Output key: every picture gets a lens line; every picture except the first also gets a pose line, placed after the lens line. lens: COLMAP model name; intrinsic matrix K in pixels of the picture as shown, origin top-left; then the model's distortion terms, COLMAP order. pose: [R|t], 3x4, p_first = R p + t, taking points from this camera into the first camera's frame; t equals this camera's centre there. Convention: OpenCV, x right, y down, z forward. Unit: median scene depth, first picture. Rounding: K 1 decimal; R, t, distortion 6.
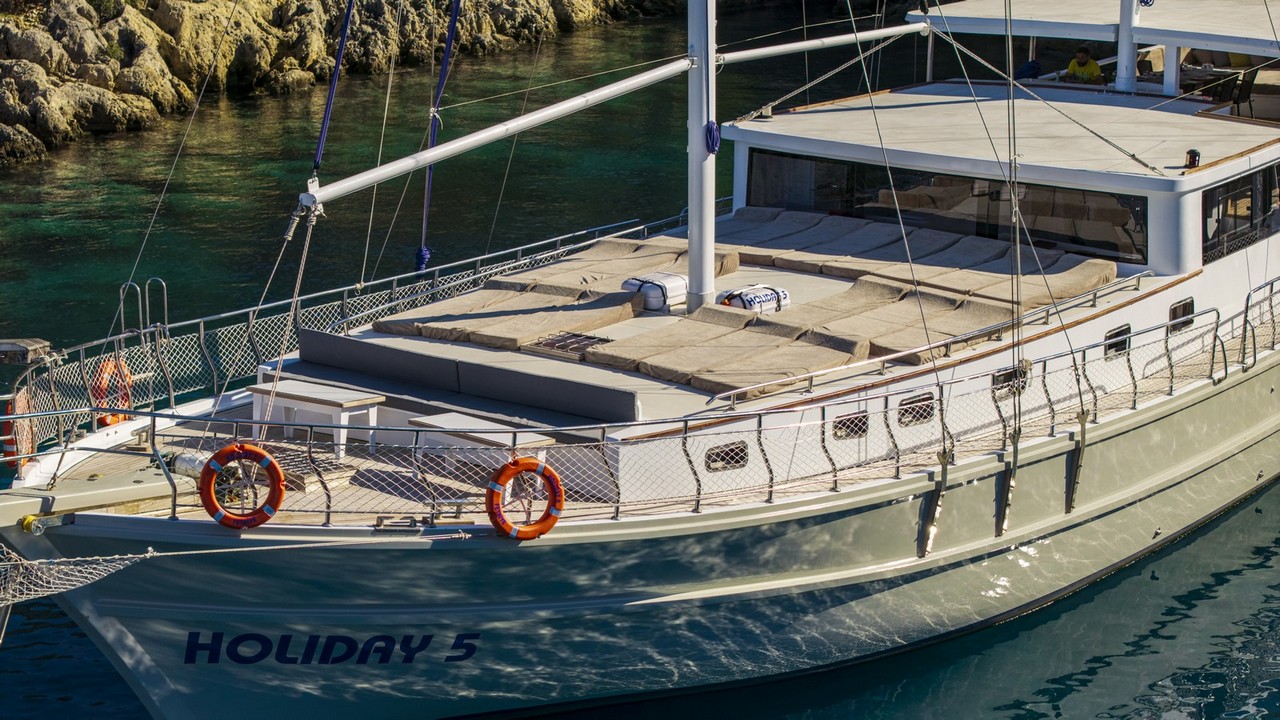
lens RADIAL K [[2543.4, 0, 640.0], [0, 2543.4, 360.0], [0, 0, 1]] dist [-0.235794, 0.418545]
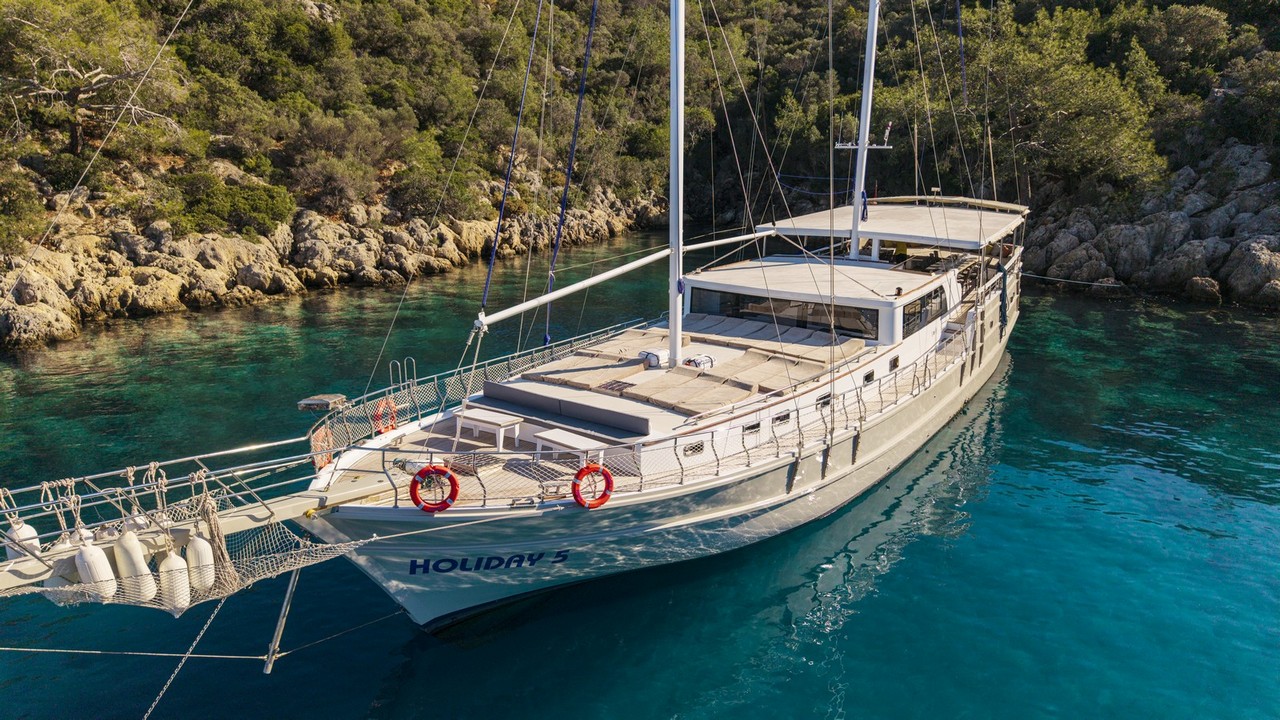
lens RADIAL K [[844.8, 0, 650.7], [0, 844.8, 342.8], [0, 0, 1]] dist [0.060830, -0.110324]
pose [[0.999828, -0.004638, 0.017982, -0.010138], [0.004654, 0.999989, -0.000859, -0.039752], [-0.017978, 0.000943, 0.999838, 0.294404]]
